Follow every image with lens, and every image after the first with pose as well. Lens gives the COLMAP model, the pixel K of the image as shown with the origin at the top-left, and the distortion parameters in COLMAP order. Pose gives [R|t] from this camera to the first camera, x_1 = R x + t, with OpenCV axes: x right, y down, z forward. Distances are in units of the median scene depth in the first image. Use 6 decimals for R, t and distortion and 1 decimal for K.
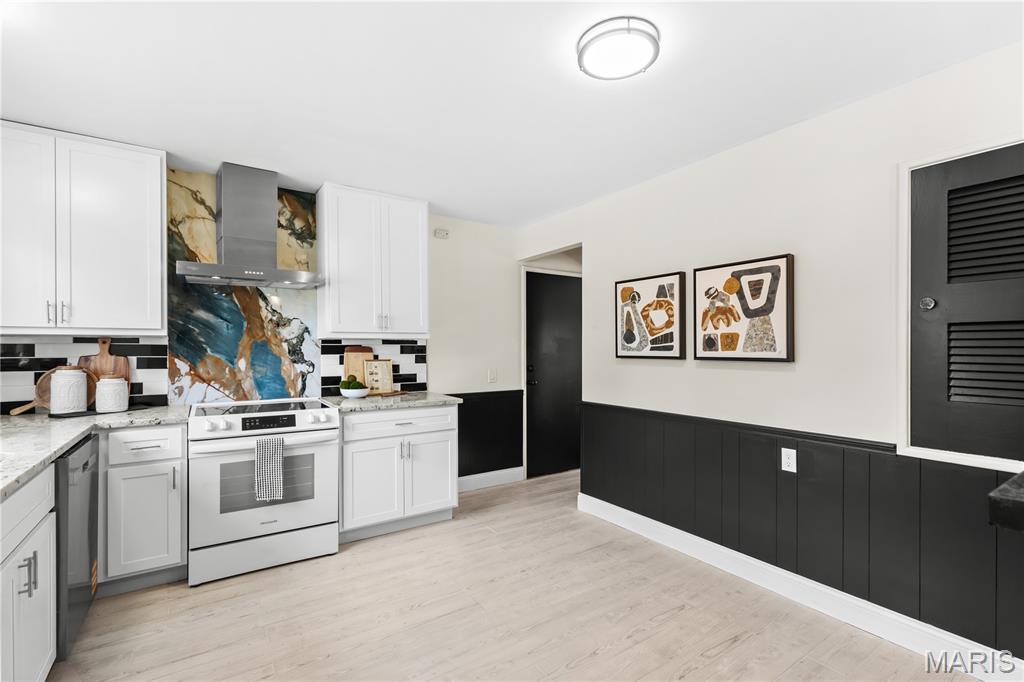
lens RADIAL K [[464.6, 0, 519.4], [0, 464.6, 348.0], [0, 0, 1]] dist [-0.001865, -0.001129]
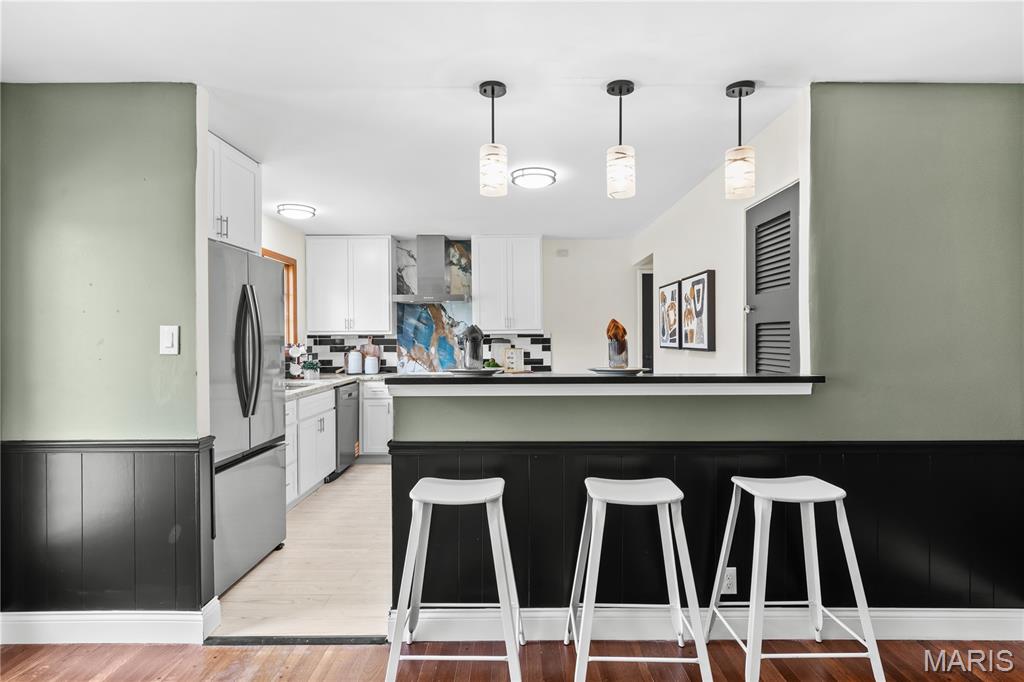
lens RADIAL K [[533.8, 0, 514.5], [0, 533.8, 342.4], [0, 0, 1]] dist [0.009854, 0.000814]
pose [[0.824113, 0.001484, -0.566423, 0.750987], [0.004724, 0.999944, 0.009494, -0.010325], [0.566405, -0.010500, 0.824060, -0.427000]]
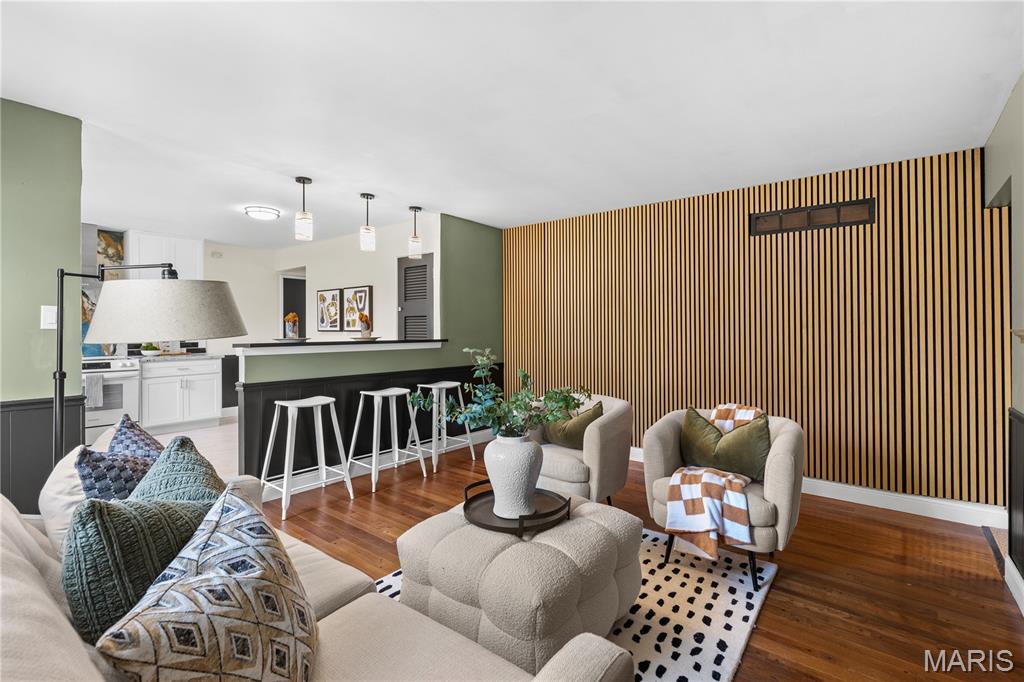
lens RADIAL K [[464.6, 0, 517.1], [0, 464.6, 328.8], [0, 0, 1]] dist [-0.001865, -0.001129]
pose [[0.957483, -0.001046, 0.288489, 0.469934], [0.000990, 0.999999, 0.000340, 0.011049], [-0.288489, -0.000040, 0.957483, -1.085478]]
